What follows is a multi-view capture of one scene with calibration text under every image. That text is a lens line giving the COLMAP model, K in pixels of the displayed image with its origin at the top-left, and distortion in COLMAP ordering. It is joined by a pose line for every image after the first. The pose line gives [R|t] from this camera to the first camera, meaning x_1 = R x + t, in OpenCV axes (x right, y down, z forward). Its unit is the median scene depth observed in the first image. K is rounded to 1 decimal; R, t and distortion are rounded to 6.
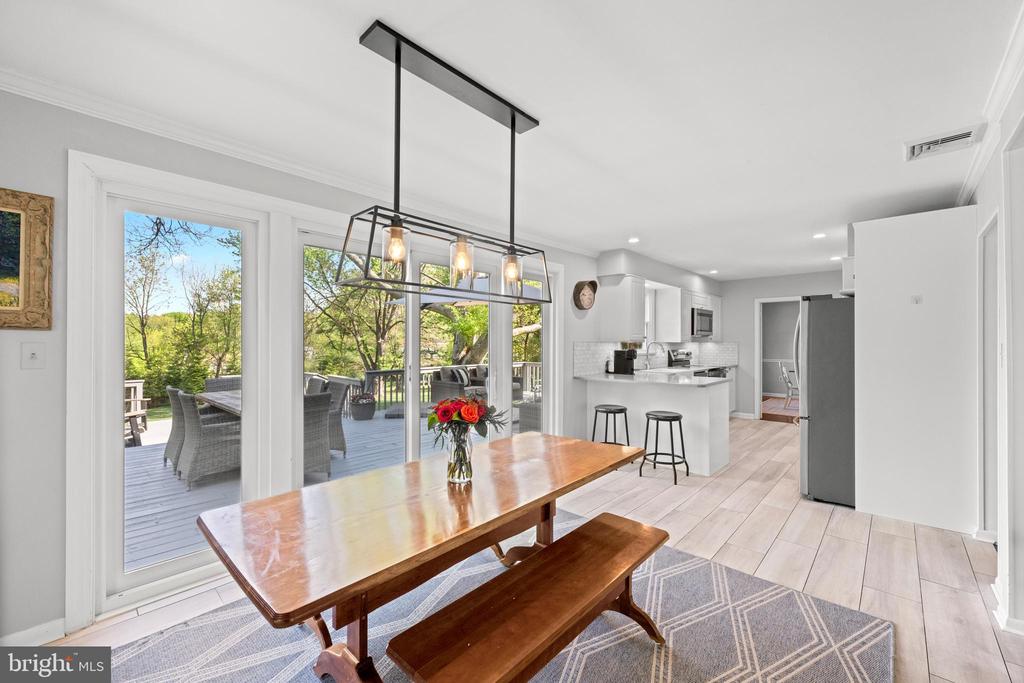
lens RADIAL K [[407.7, 0, 511.0], [0, 407.7, 345.5], [0, 0, 1]] dist [-0.003866, -0.000450]
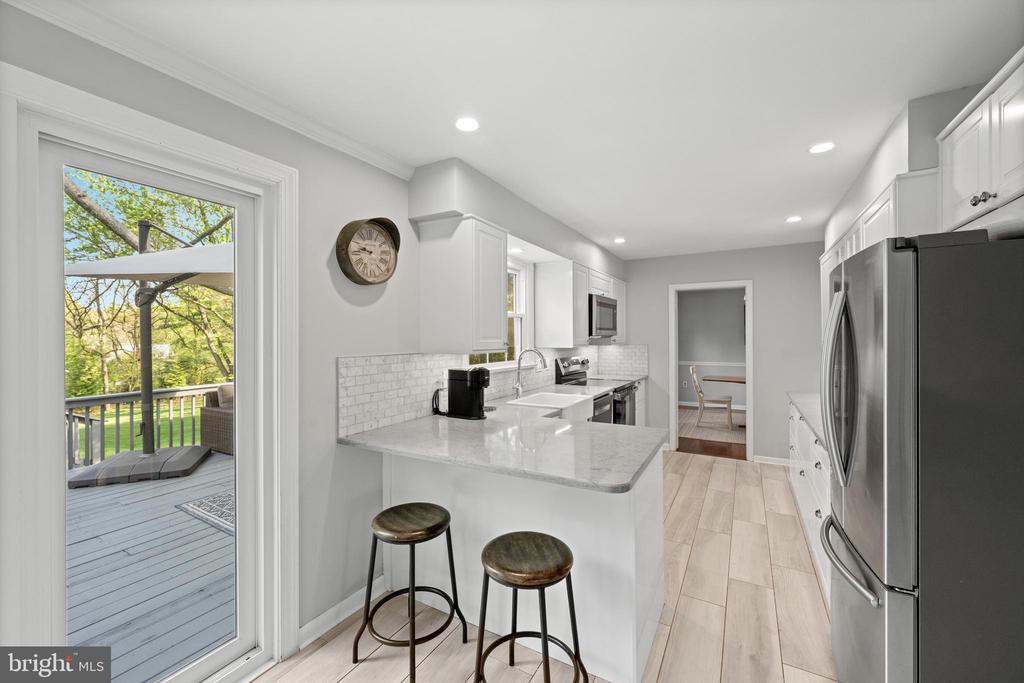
lens RADIAL K [[407.7, 0, 512.6], [0, 407.7, 337.8], [0, 0, 1]] dist [-0.003866, -0.000450]
pose [[0.971489, -0.004098, 0.237051, 0.177877], [0.005743, 0.999964, -0.006248, -0.019884], [-0.237017, 0.007431, 0.971477, 0.413743]]
